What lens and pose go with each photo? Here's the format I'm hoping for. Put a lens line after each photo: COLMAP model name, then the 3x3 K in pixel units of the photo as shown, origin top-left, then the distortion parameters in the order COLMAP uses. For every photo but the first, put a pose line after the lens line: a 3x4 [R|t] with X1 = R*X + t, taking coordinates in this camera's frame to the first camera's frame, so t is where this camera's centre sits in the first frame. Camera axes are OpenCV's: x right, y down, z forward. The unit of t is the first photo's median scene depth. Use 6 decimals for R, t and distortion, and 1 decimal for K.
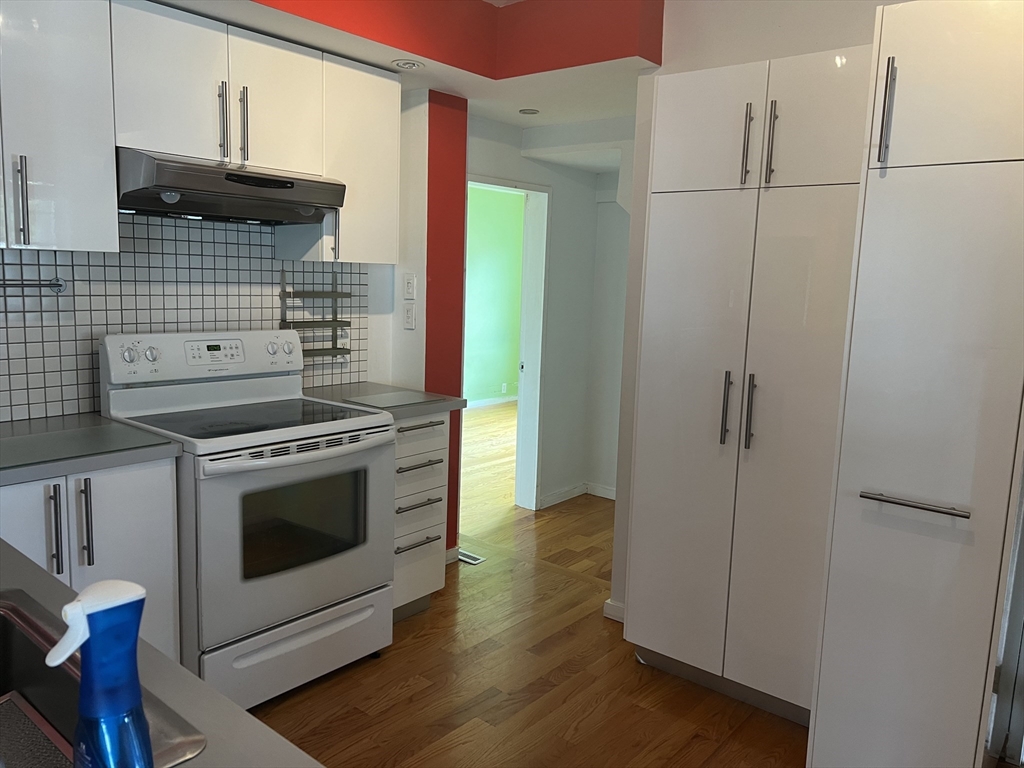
lens RADIAL K [[761.3, 0, 507.3], [0, 761.3, 381.0], [0, 0, 1]] dist [0.064860, -0.067376]
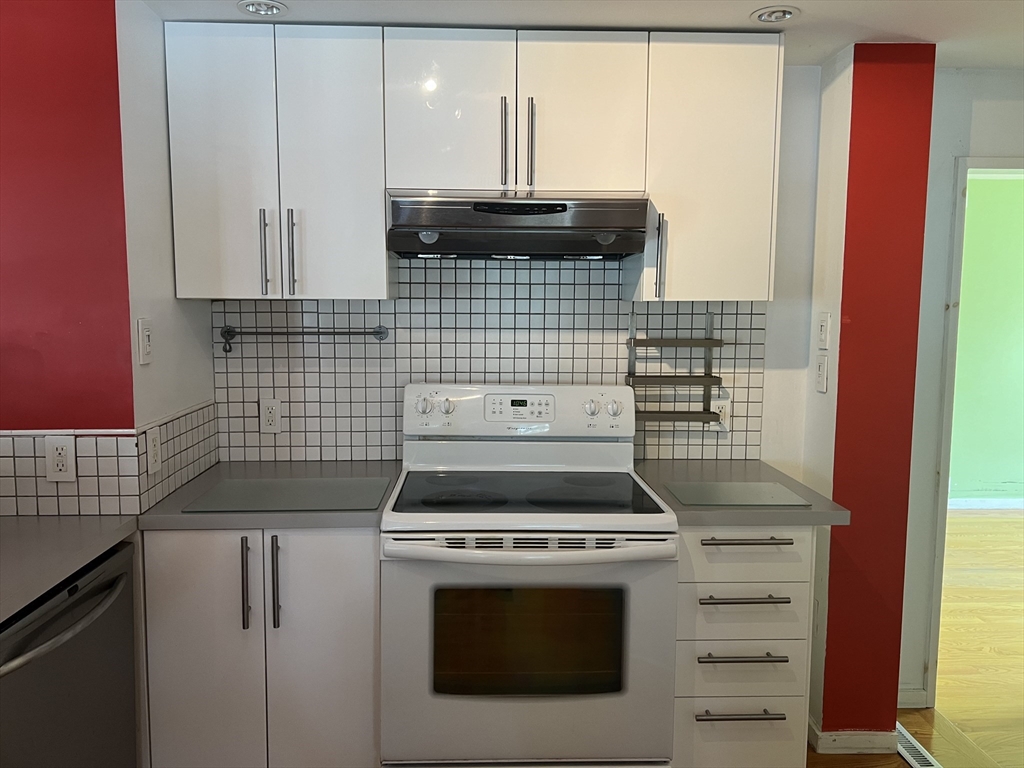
lens RADIAL K [[749.1, 0, 507.8], [0, 749.1, 372.0], [0, 0, 1]] dist [0.064814, -0.072069]
pose [[0.674084, 0.040097, -0.737566, 0.227502], [-0.087868, 0.995788, -0.026170, -0.052431], [0.733410, 0.082449, 0.674768, 0.390803]]
